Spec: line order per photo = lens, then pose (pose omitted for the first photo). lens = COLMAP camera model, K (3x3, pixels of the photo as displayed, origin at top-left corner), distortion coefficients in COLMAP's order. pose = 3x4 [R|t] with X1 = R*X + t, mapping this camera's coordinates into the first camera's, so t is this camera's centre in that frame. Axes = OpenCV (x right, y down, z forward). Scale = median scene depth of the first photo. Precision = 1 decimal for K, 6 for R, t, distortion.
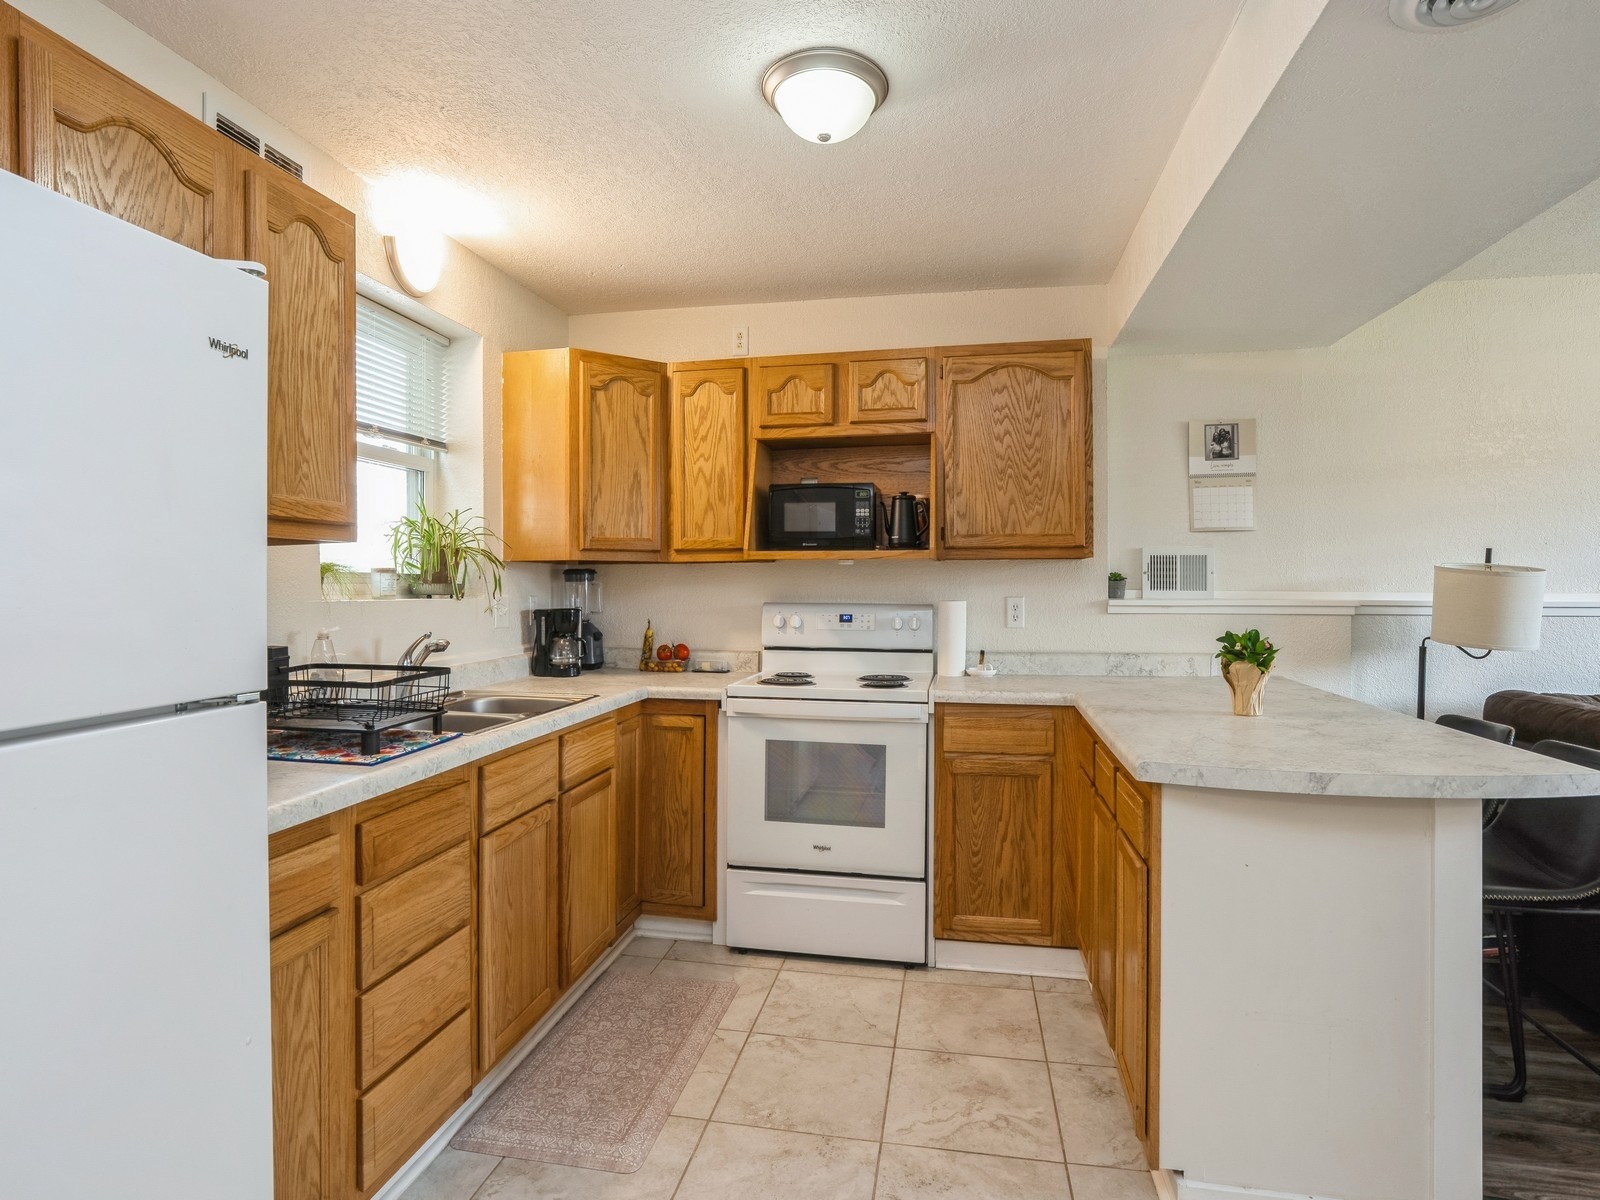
lens RADIAL K [[813.9, 0, 833.9], [0, 813.9, 594.3], [0, 0, 1]] dist [-0.026592, 0.000661]
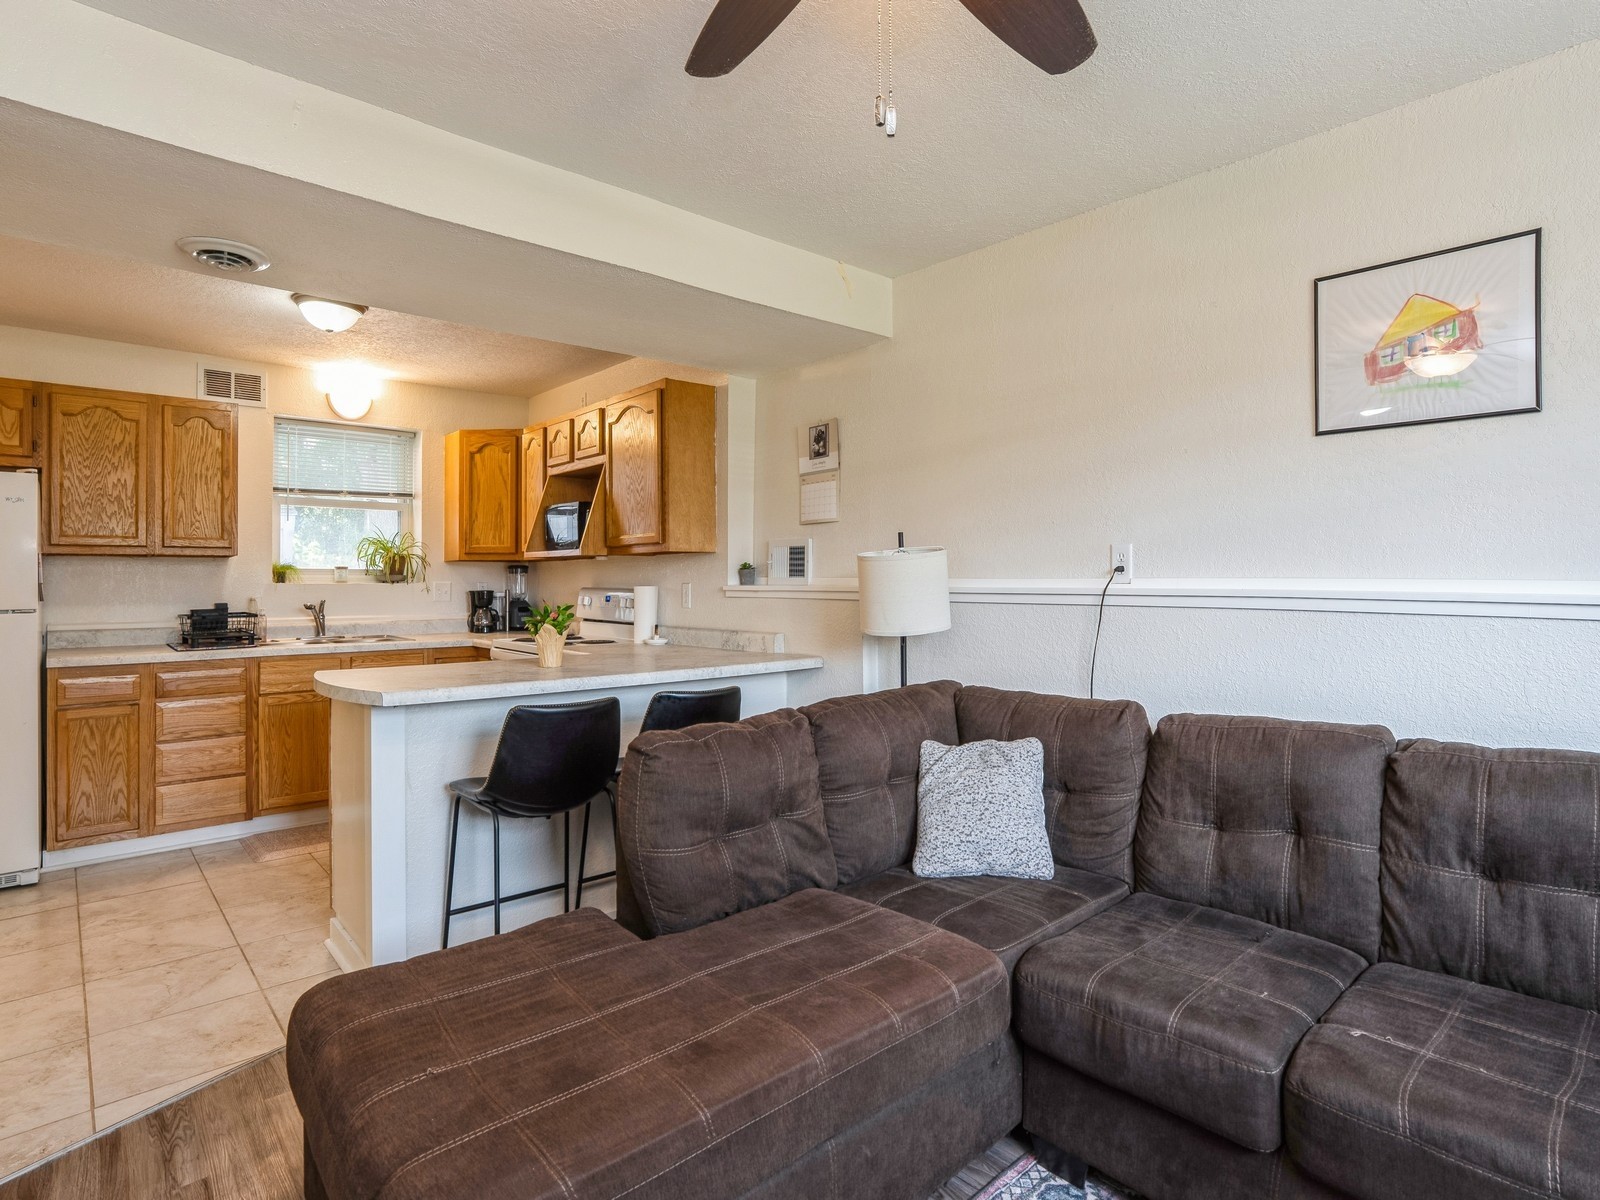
lens RADIAL K [[813.9, 0, 833.9], [0, 813.9, 594.3], [0, 0, 1]] dist [-0.026592, 0.000661]
pose [[0.805499, 0.008351, -0.592538, 1.185782], [-0.002866, 0.999944, 0.010195, 0.007065], [0.592590, -0.006514, 0.805478, 0.127298]]
